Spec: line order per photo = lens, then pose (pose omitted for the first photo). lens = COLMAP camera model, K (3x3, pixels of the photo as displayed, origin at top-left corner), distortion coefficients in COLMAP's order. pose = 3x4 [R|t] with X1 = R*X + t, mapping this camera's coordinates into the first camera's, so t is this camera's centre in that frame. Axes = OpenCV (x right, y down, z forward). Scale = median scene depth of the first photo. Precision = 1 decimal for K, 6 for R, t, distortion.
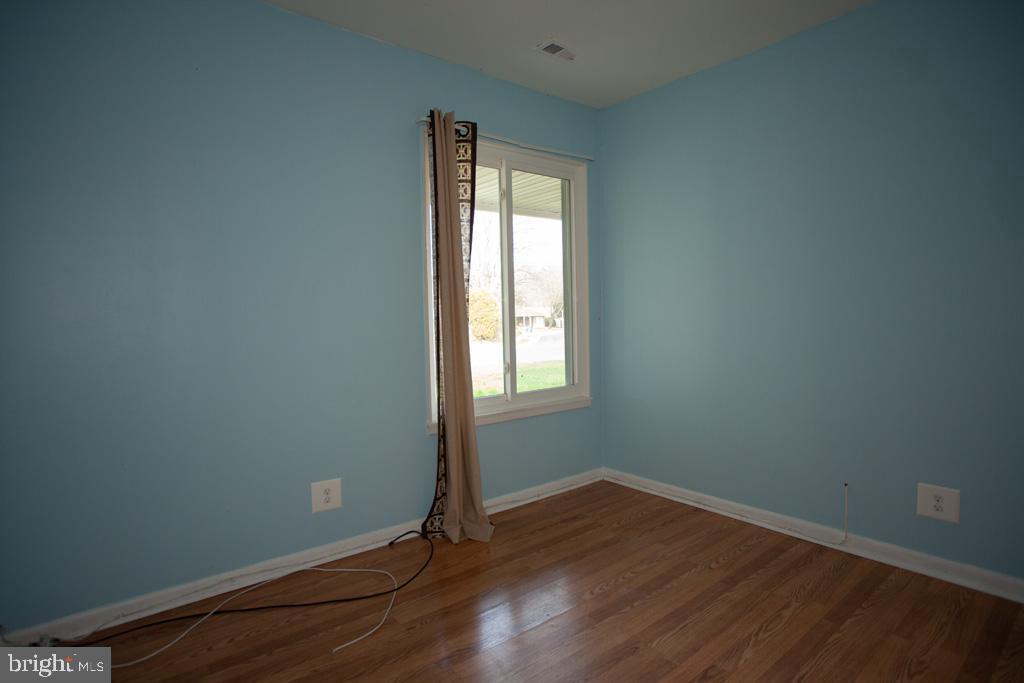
lens RADIAL K [[537.7, 0, 509.9], [0, 537.7, 344.1], [0, 0, 1]] dist [-0.072877, 0.038021]
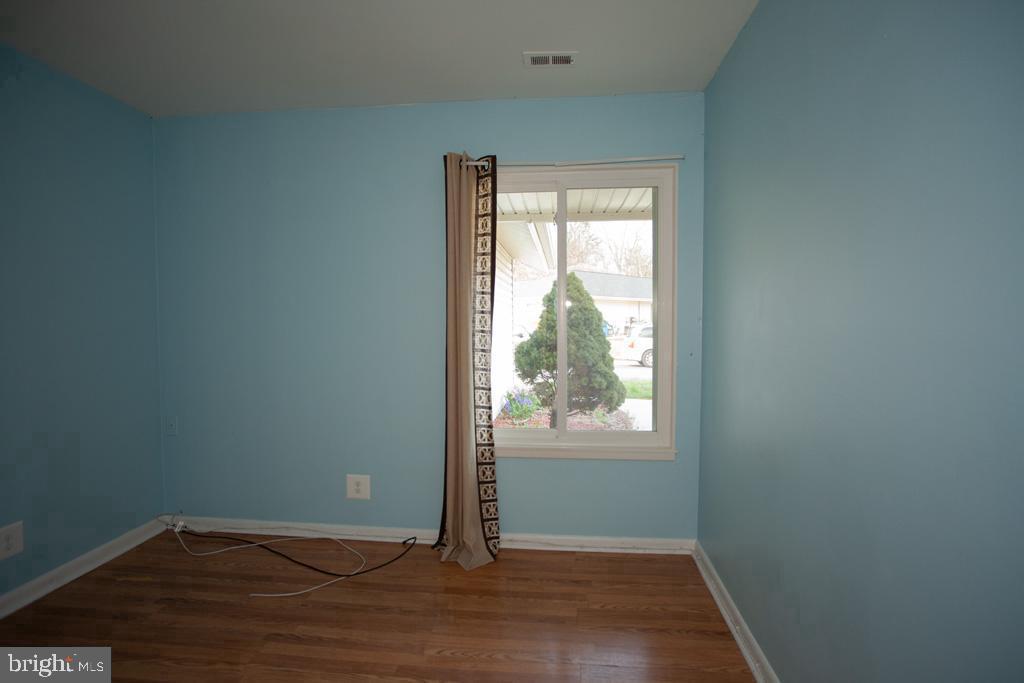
lens RADIAL K [[537.7, 0, 509.9], [0, 537.7, 344.1], [0, 0, 1]] dist [-0.072877, 0.038021]
pose [[0.709717, 0.049941, -0.702714, 0.738646], [-0.052124, 0.998473, 0.018317, -0.086998], [0.702556, 0.023628, 0.711236, 0.340748]]
